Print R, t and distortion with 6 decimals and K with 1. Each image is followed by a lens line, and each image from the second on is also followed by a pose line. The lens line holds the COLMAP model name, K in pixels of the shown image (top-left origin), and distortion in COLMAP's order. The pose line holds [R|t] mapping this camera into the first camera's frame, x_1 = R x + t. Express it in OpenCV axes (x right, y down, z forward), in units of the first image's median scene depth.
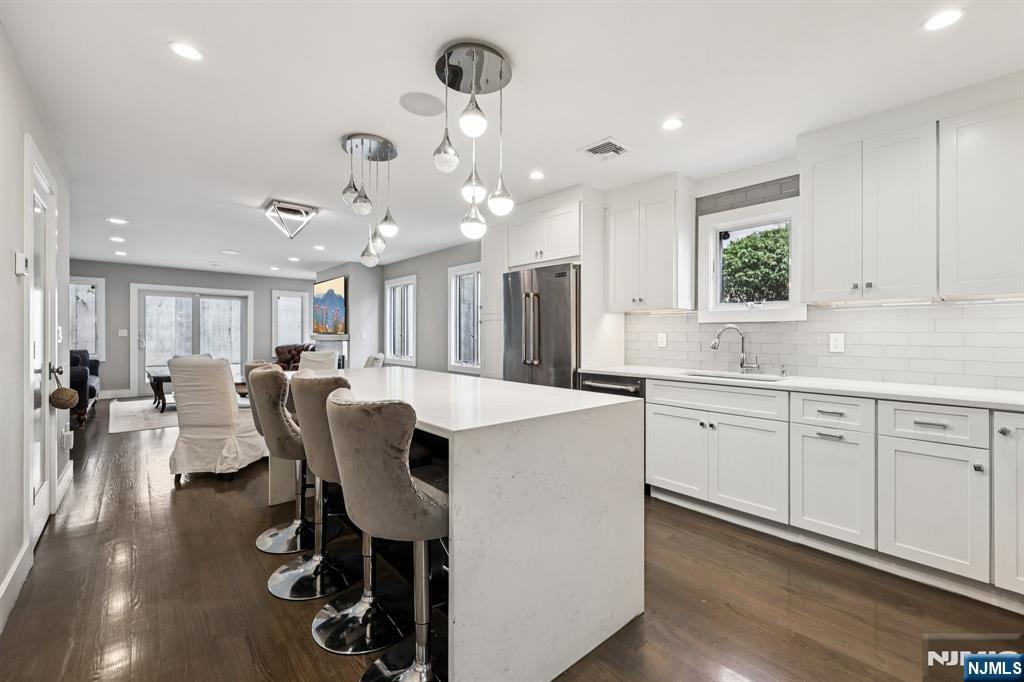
lens RADIAL K [[431.4, 0, 513.5], [0, 431.4, 330.2], [0, 0, 1]] dist [-0.000863, 0.000403]
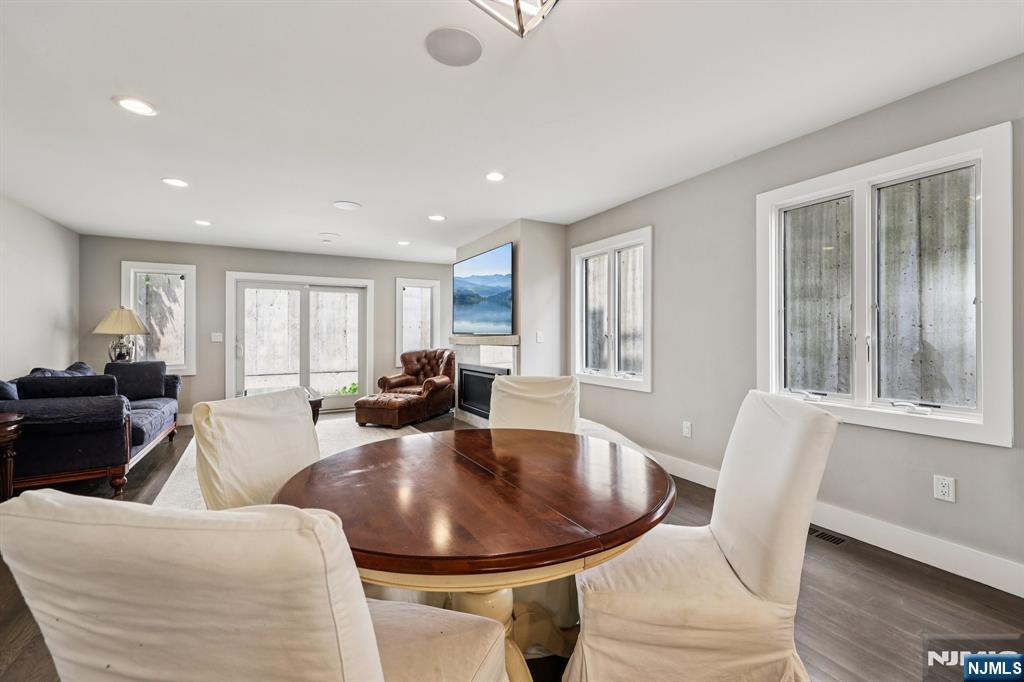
lens RADIAL K [[431.4, 0, 524.8], [0, 431.4, 328.7], [0, 0, 1]] dist [-0.000863, 0.000403]
pose [[0.982081, -0.012566, -0.188039, -0.538697], [0.011615, 0.999914, -0.006162, 0.007412], [0.188100, 0.003868, 0.982142, 0.823733]]
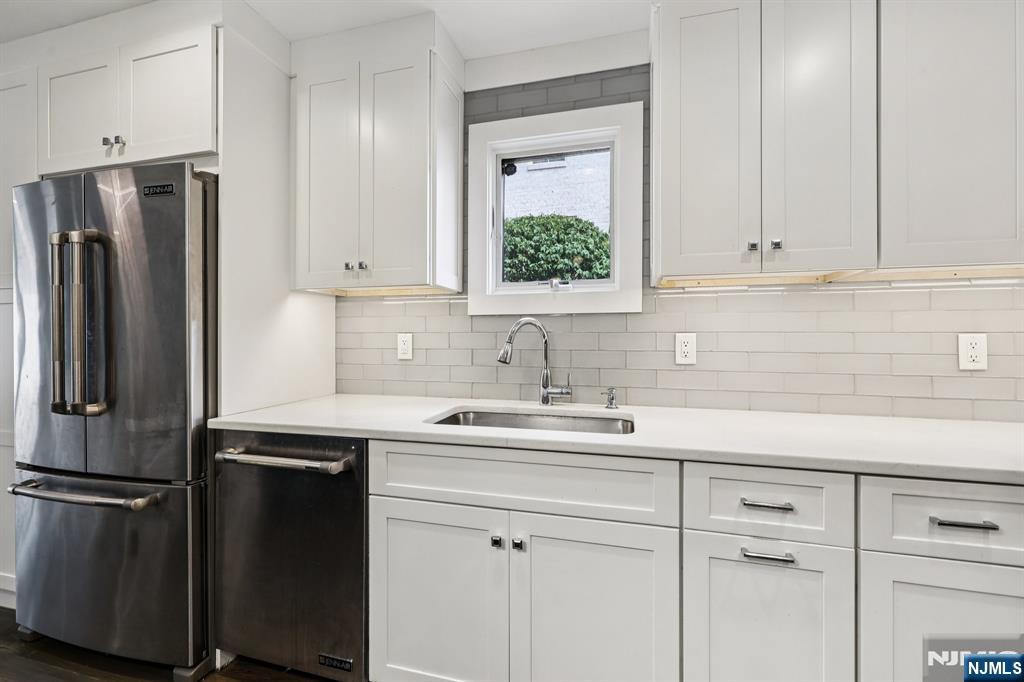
lens RADIAL K [[431.4, 0, 516.9], [0, 431.4, 334.6], [0, 0, 1]] dist [-0.000863, 0.000403]
pose [[0.831289, -0.004903, 0.555819, 0.160964], [0.000657, 0.999969, 0.007839, 0.003334], [-0.555840, -0.006151, 0.831267, 0.474024]]
